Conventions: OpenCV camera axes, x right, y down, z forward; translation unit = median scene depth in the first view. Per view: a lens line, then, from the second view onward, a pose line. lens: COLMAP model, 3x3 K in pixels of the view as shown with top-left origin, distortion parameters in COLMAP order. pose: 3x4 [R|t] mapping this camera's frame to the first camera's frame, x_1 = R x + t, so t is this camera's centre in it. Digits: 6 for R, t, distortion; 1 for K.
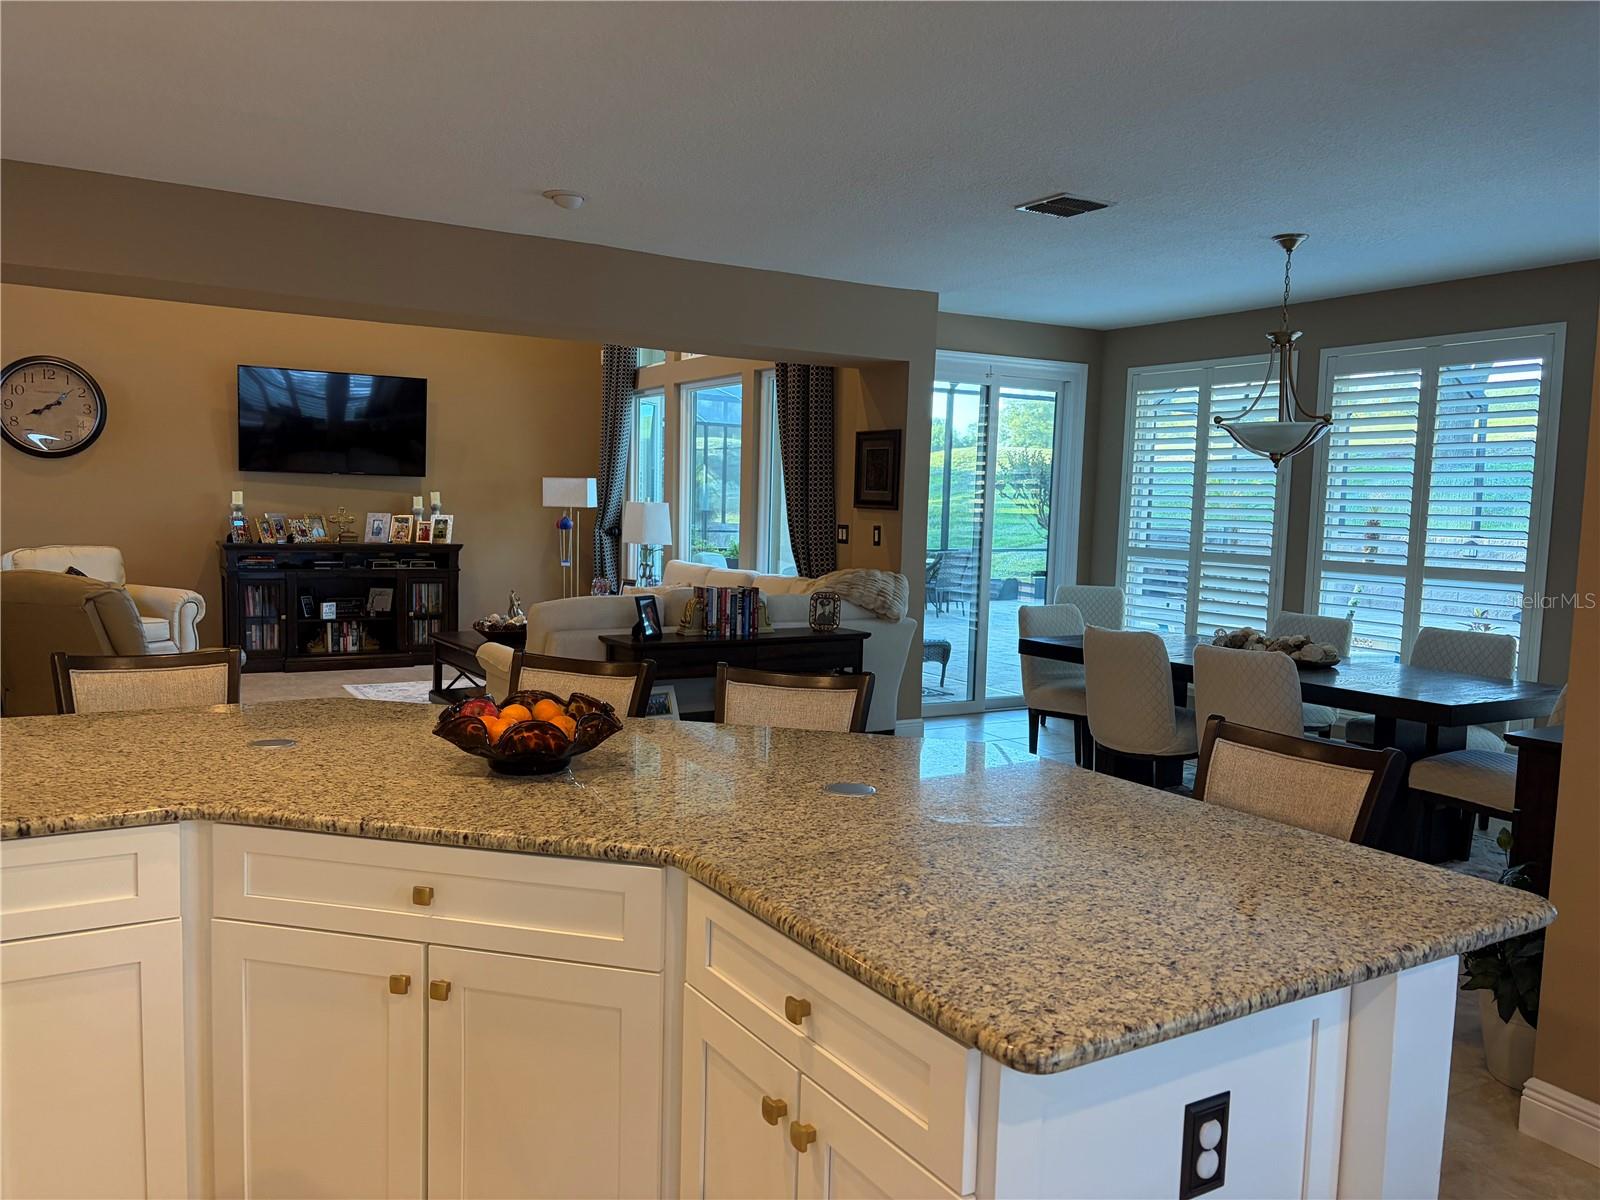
lens RADIAL K [[1222.5, 0, 800.0], [0, 1222.5, 600.0], [0, 0, 1]] dist [0.029624, -0.005765]
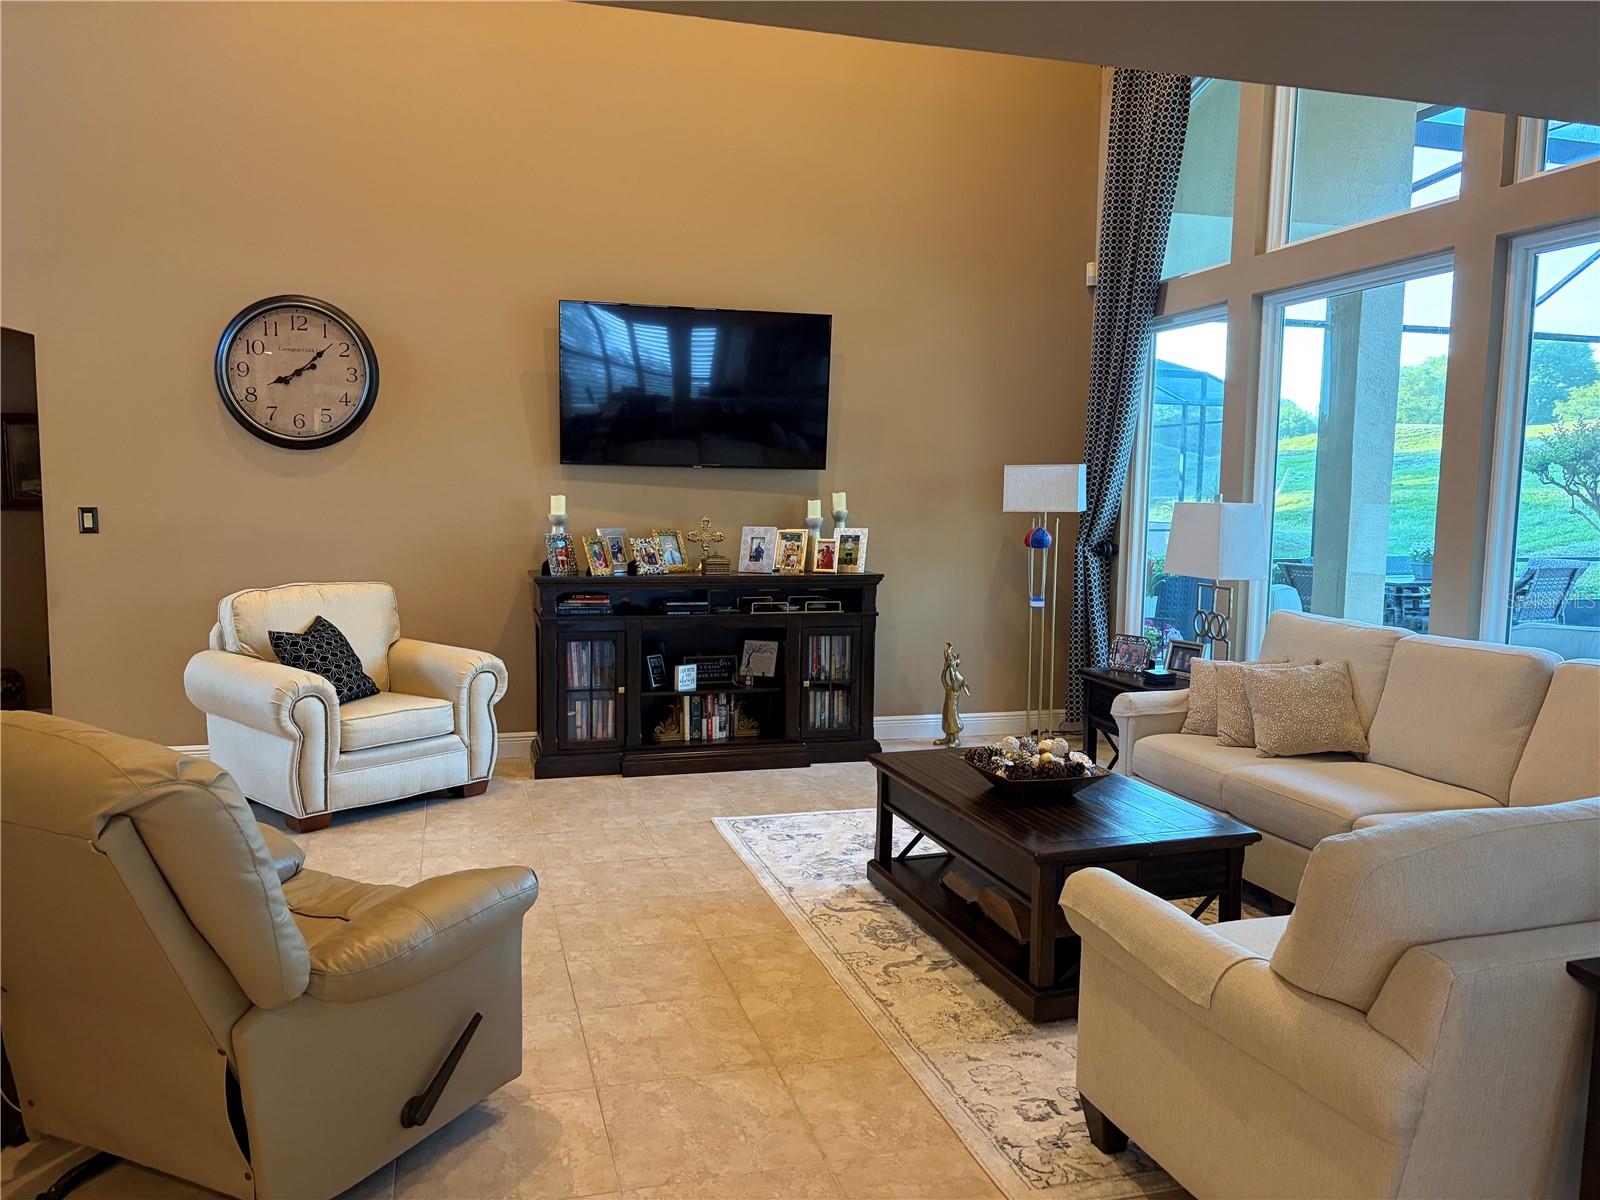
lens RADIAL K [[1226.8, 0, 800.0], [0, 1226.8, 600.0], [0, 0, 1]] dist [0.179620, -0.003367]
pose [[0.968202, 0.009472, -0.249988, -0.161214], [-0.007529, 0.999934, 0.008730, -0.038204], [0.250054, -0.006570, 0.968209, 0.380224]]
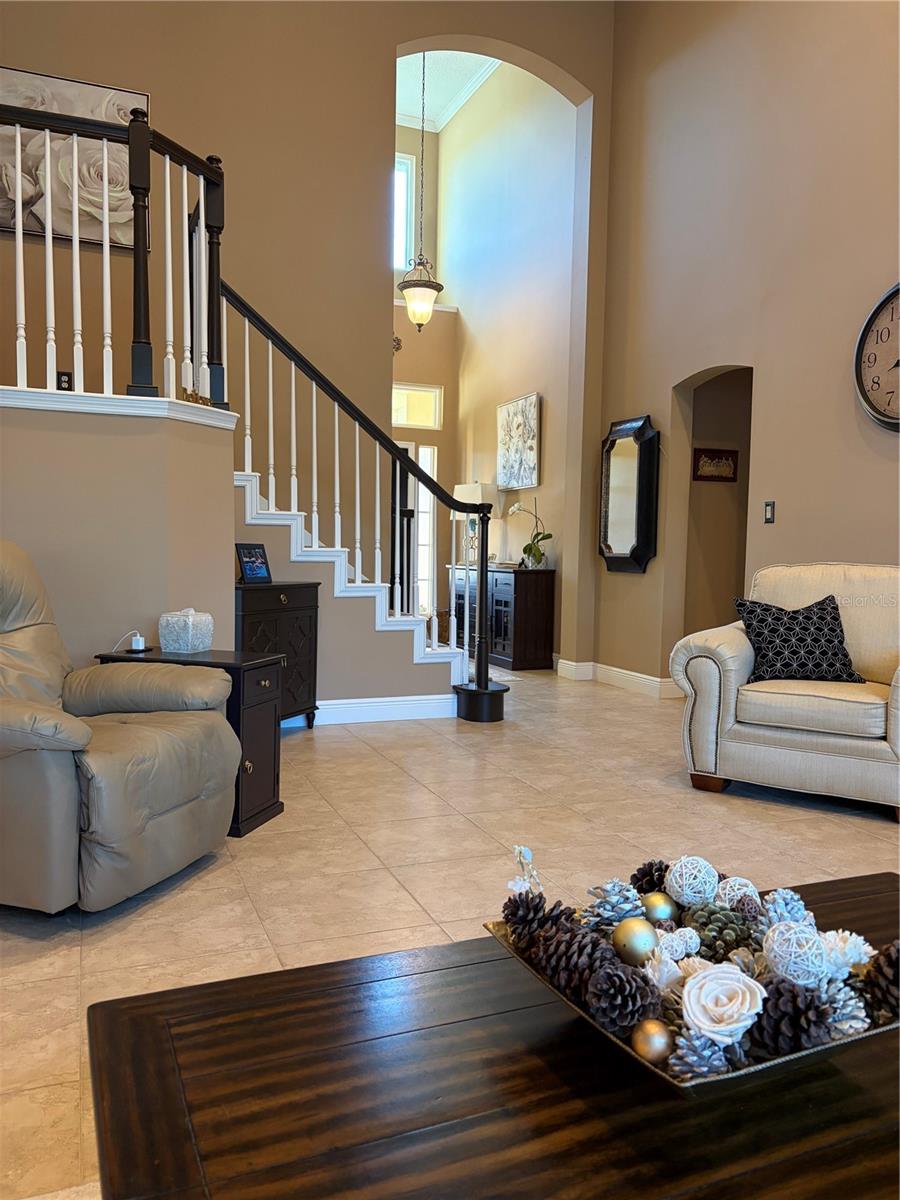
lens RADIAL K [[916.9, 0, 450.0], [0, 916.9, 600.0], [0, 0, 1]] dist [0.029624, -0.005765]
pose [[-0.145167, 0.024471, -0.989105, -0.088595], [-0.096044, 0.994624, 0.038704, -0.021110], [0.984735, 0.100616, -0.142036, 0.775911]]
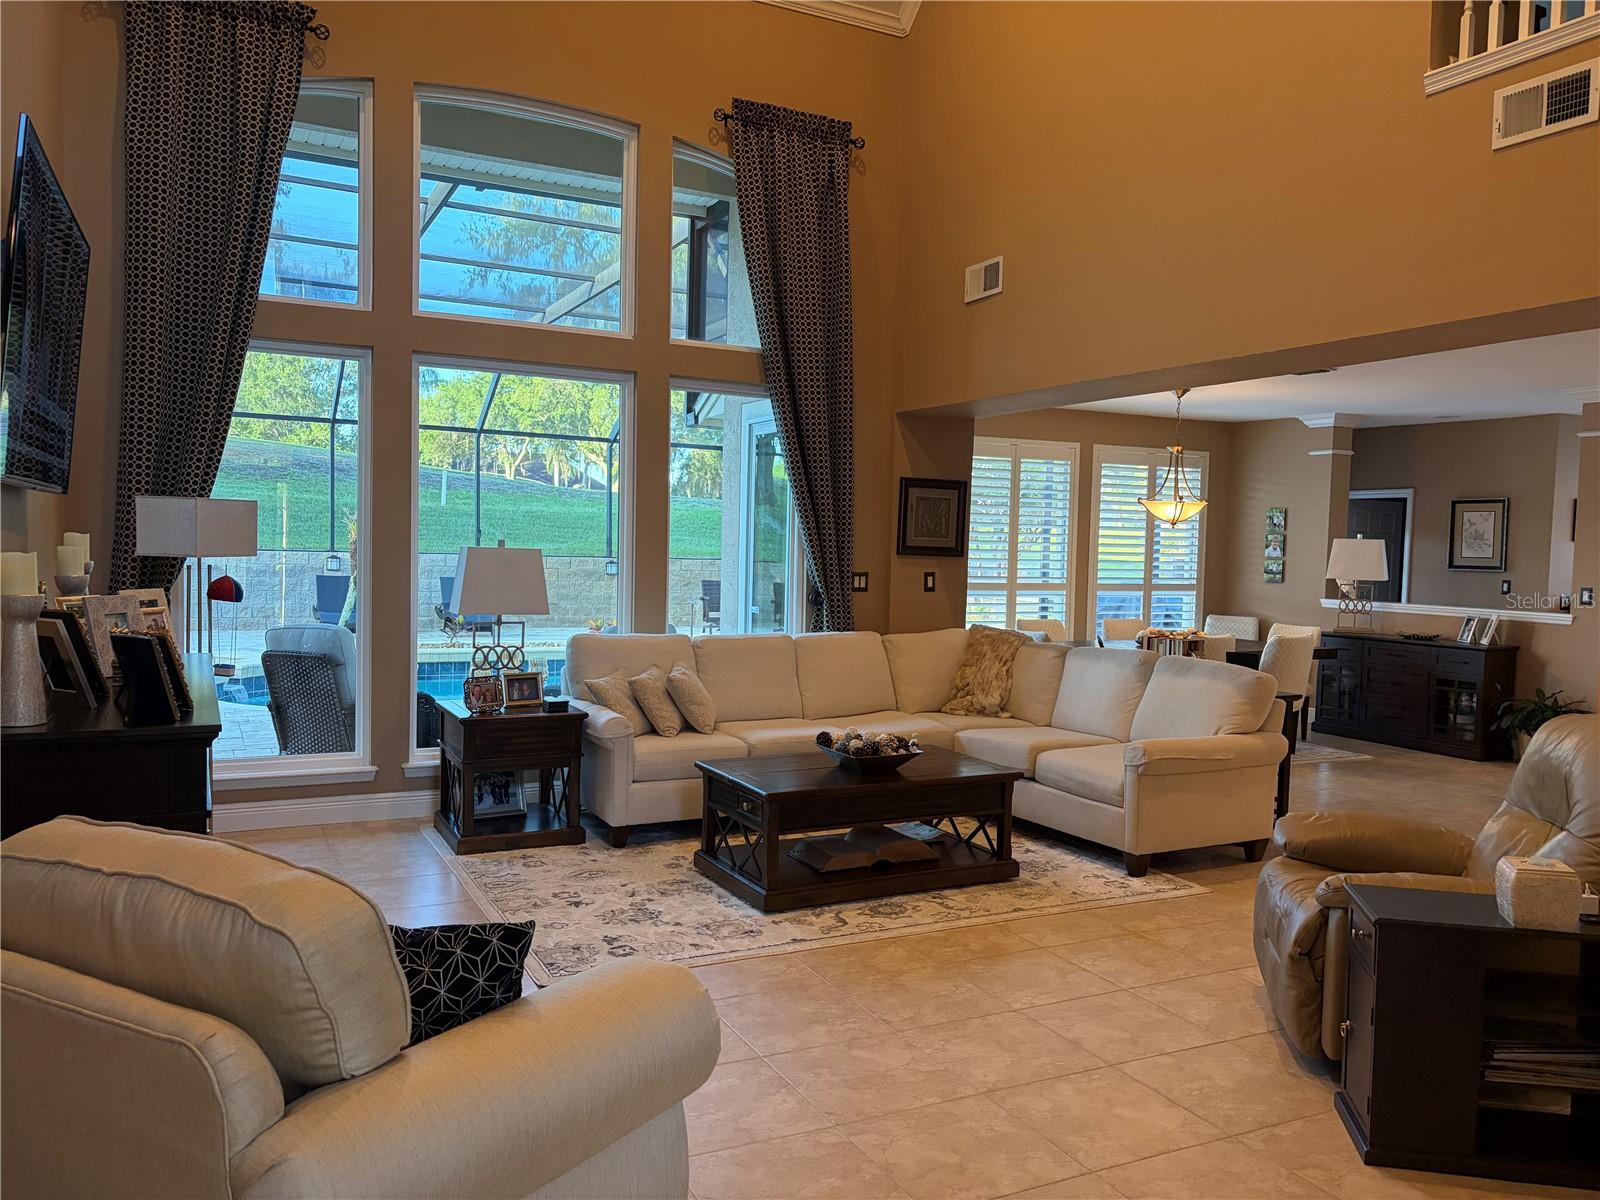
lens RADIAL K [[1211.6, 0, 800.0], [0, 1211.6, 600.0], [0, 0, 1]] dist [0.044363, -0.051531]
pose [[0.064188, -0.067182, 0.995674, -0.712707], [0.058988, 0.996242, 0.063417, -0.080844], [-0.996193, 0.054663, 0.067909, 0.779888]]
